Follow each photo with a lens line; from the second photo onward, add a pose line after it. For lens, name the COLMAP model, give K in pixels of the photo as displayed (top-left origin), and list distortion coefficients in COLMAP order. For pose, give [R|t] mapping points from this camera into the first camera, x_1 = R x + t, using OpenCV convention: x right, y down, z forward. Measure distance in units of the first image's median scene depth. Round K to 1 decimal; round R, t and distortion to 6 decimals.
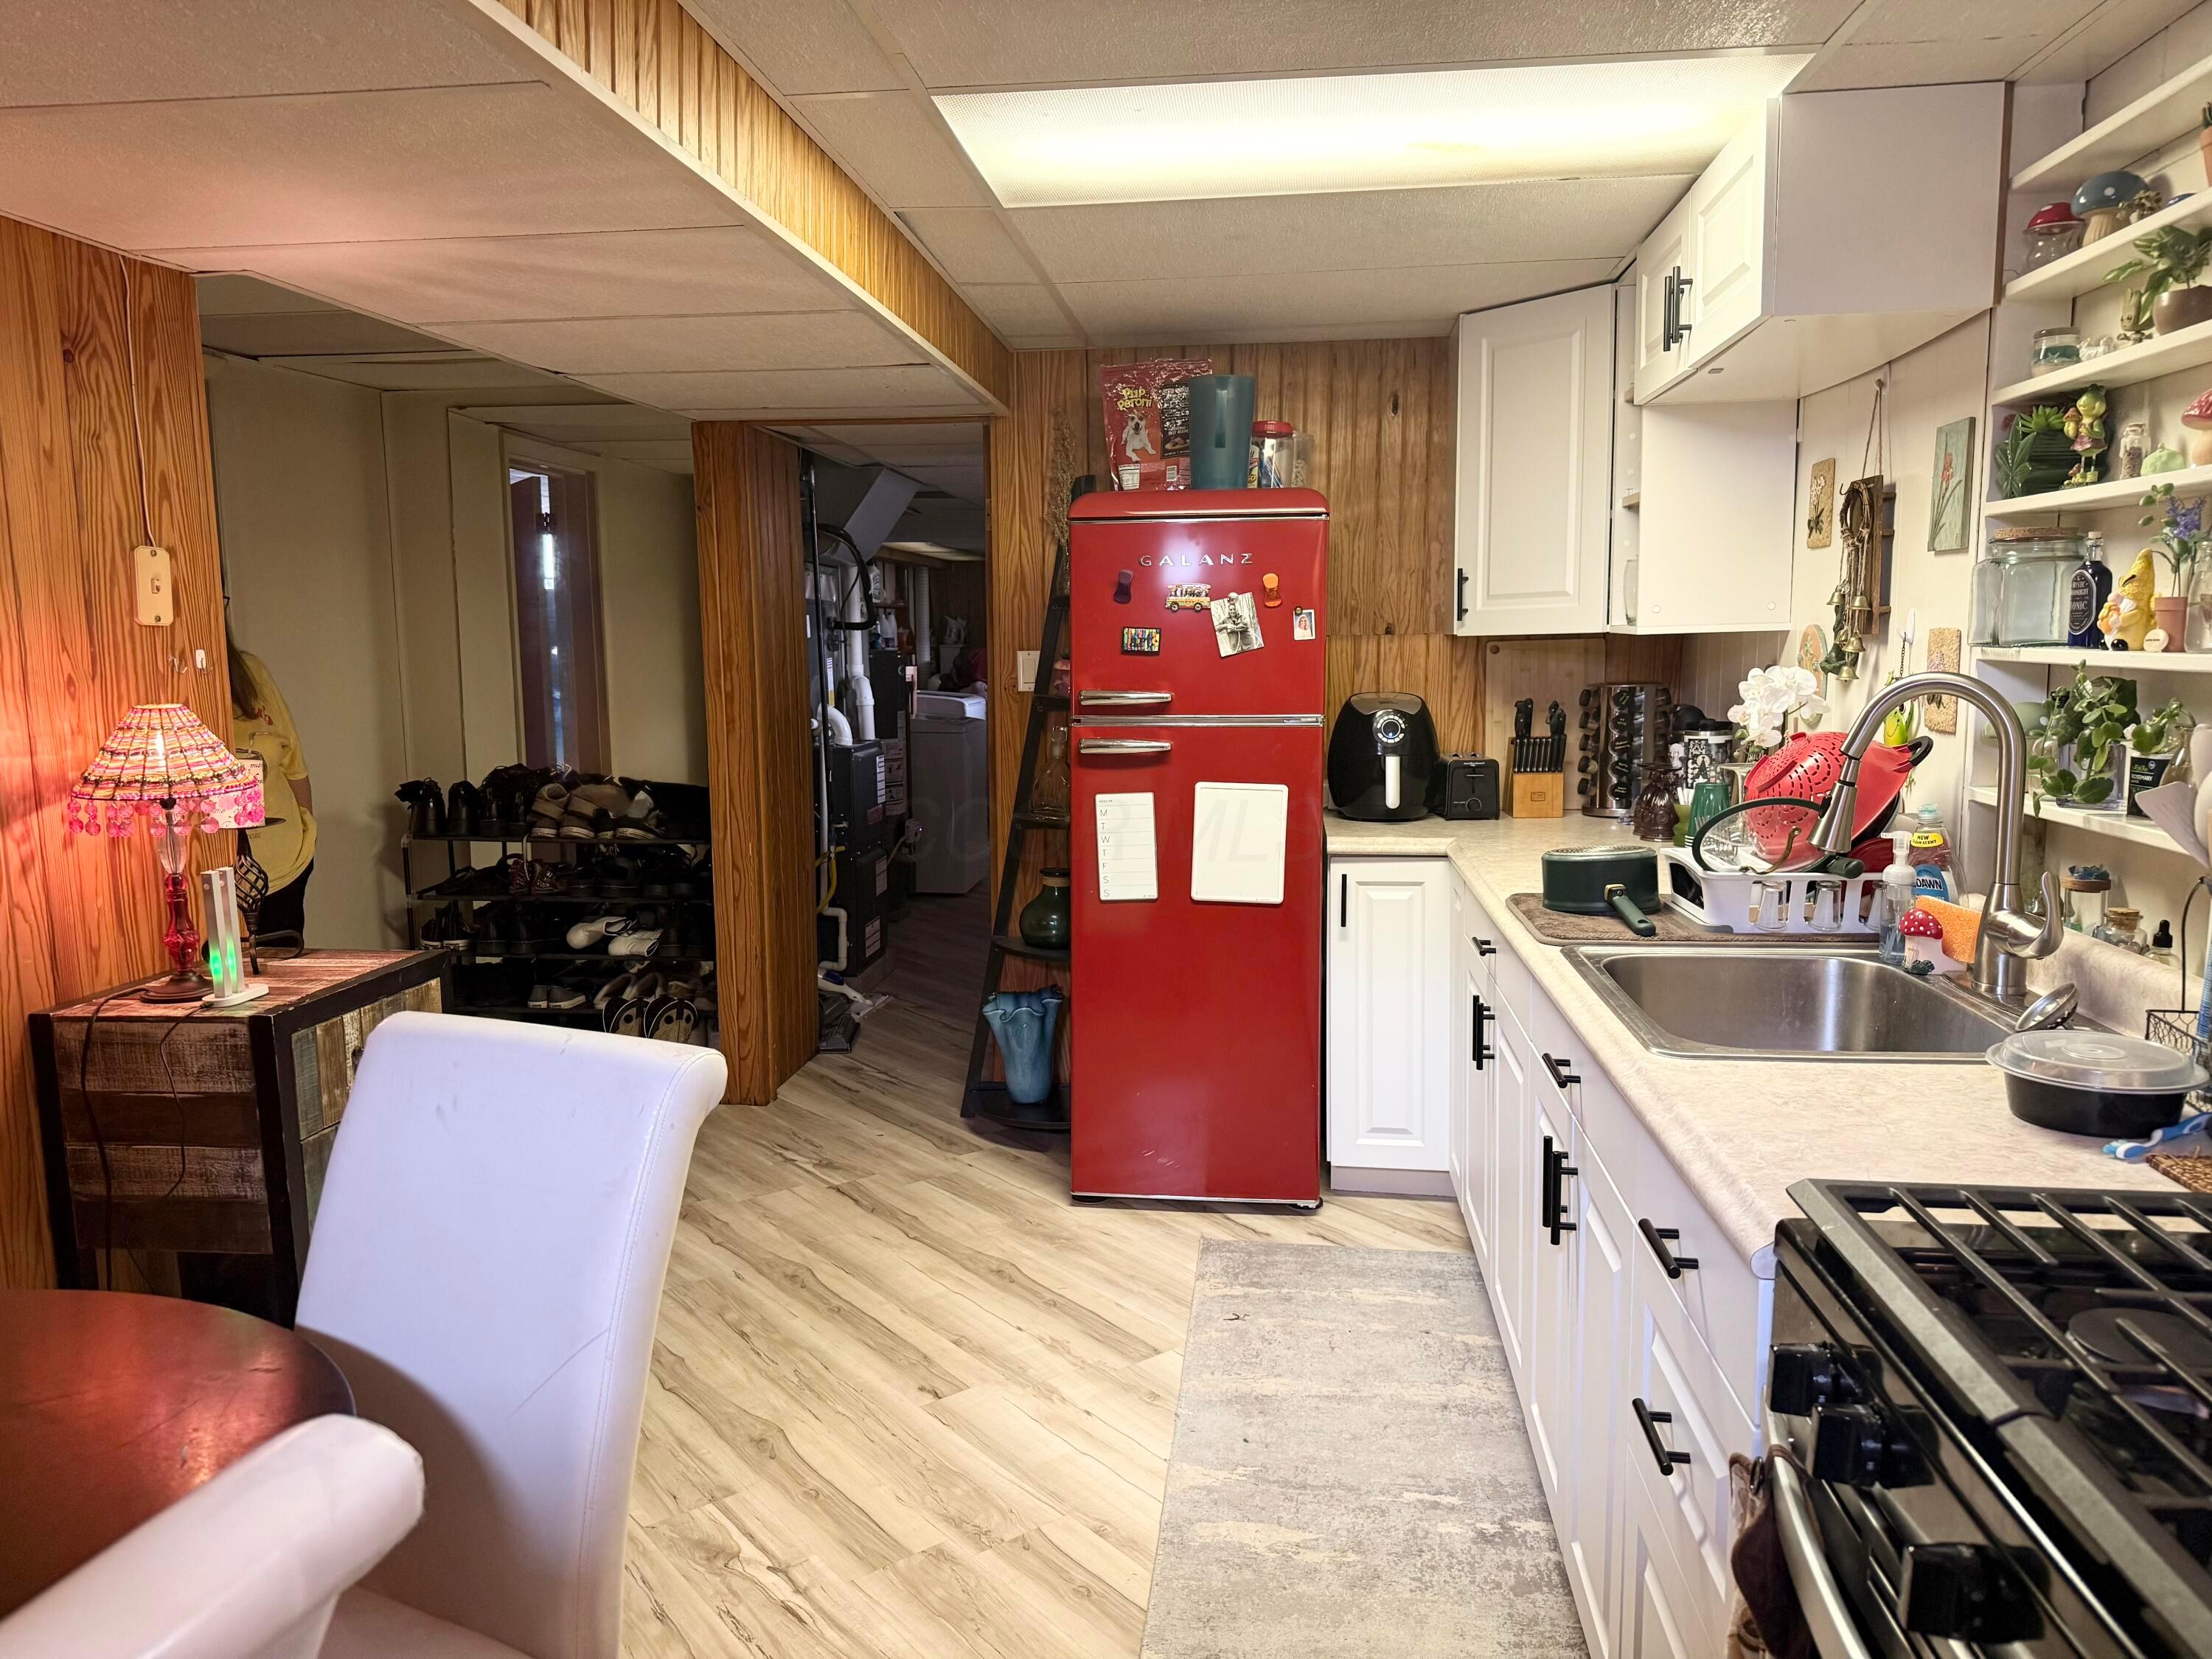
lens RADIAL K [[1538.2, 0, 1097.9], [0, 1538.2, 832.5], [0, 0, 1]] dist [0.161933, -0.265343]
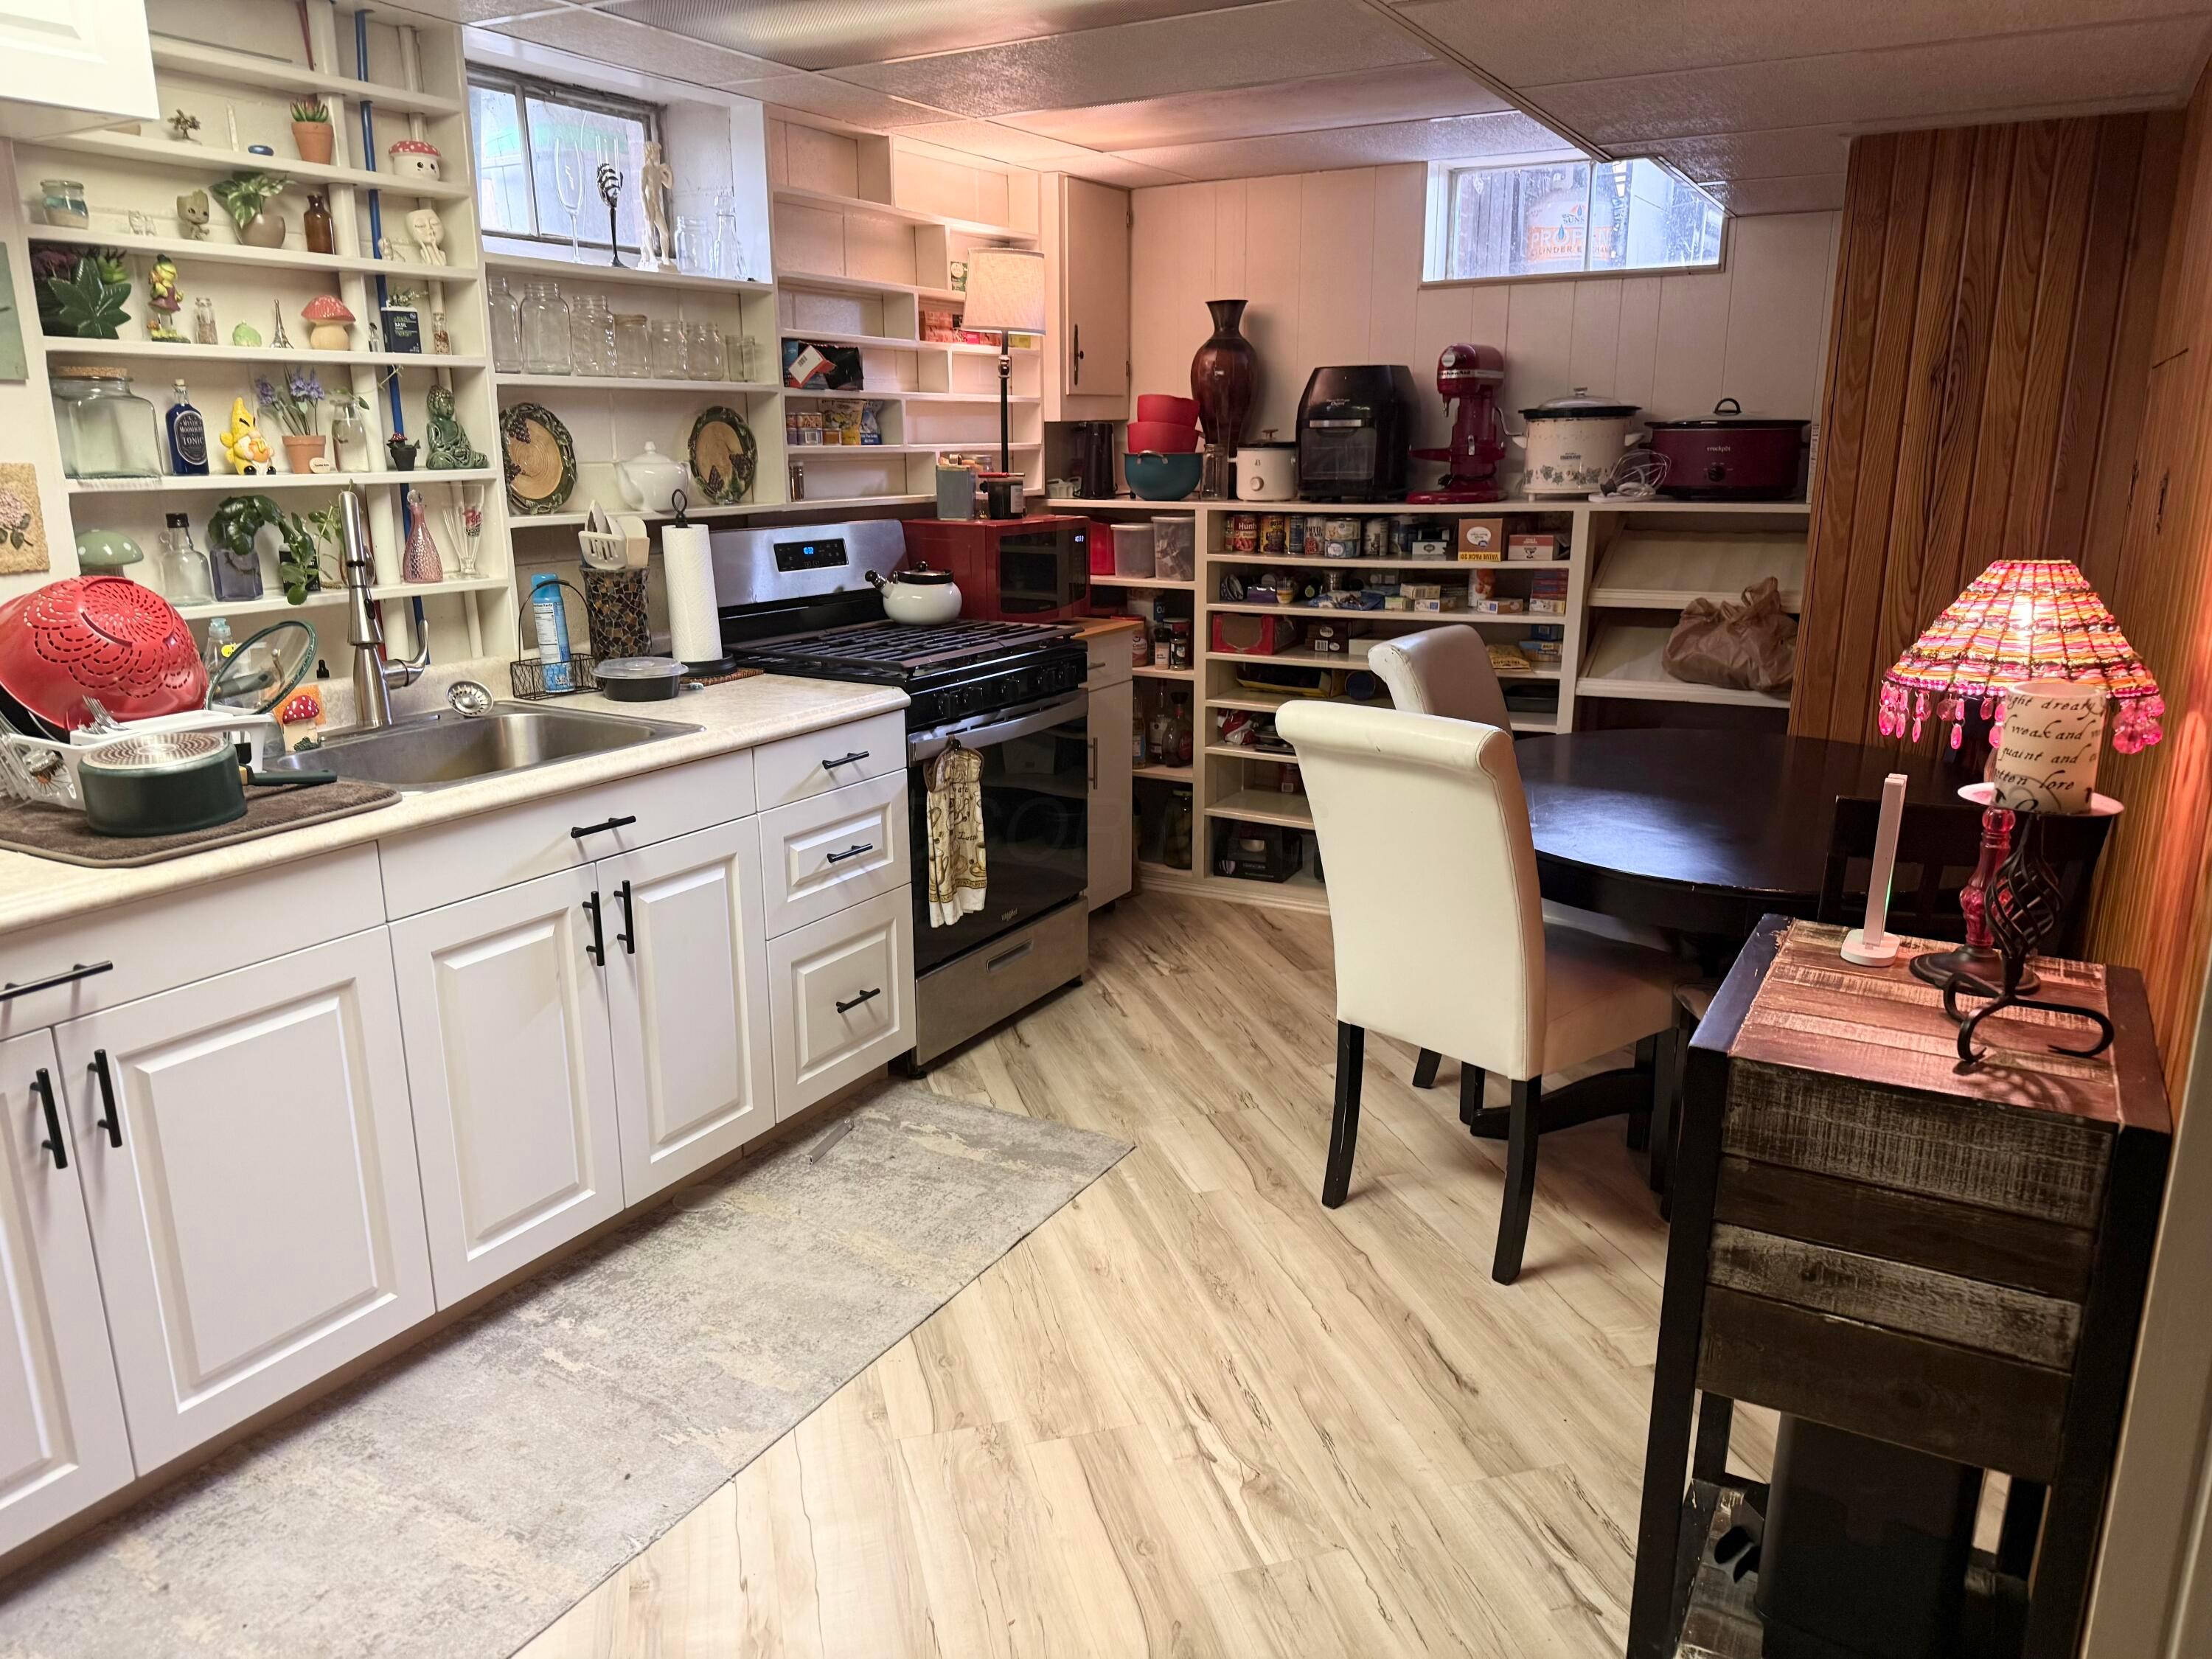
lens RADIAL K [[1538.2, 0, 1097.9], [0, 1538.2, 832.5], [0, 0, 1]] dist [0.161933, -0.265343]
pose [[-0.918213, -0.080270, 0.387868, -0.463325], [0.067705, 0.933029, 0.353373, -0.215424], [-0.390257, 0.350733, -0.851285, 1.640815]]
